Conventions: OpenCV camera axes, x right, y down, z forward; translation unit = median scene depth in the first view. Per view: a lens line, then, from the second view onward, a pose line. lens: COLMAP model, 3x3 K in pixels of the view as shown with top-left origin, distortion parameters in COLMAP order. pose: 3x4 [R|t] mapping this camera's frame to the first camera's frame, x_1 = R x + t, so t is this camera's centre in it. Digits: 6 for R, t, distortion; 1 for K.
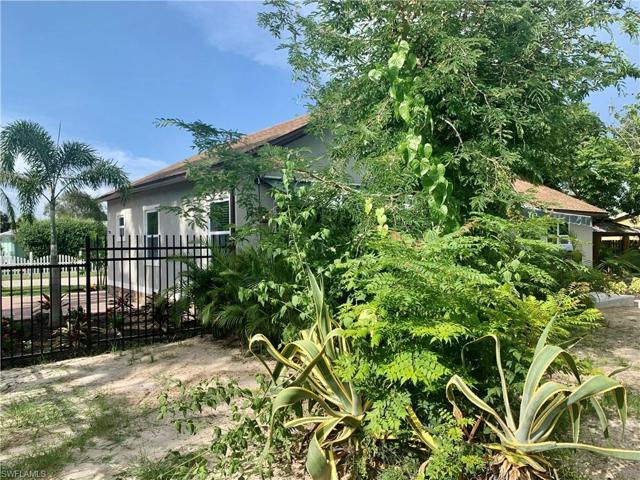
lens RADIAL K [[498.6, 0, 320.0], [0, 498.6, 240.0], [0, 0, 1]] dist [0.033371, -0.044977]
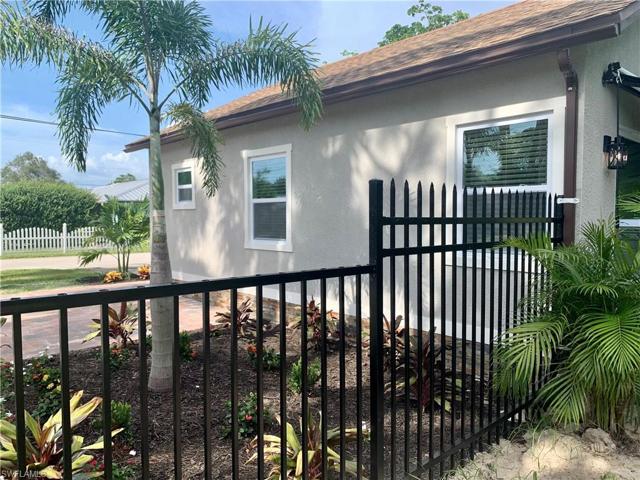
lens RADIAL K [[498.6, 0, 320.0], [0, 498.6, 240.0], [0, 0, 1]] dist [0.033371, -0.044977]
pose [[0.996541, 0.007340, 0.082778, -0.392101], [-0.011539, 0.998664, 0.050364, 0.010881], [-0.082298, -0.051145, 0.995295, 0.497006]]
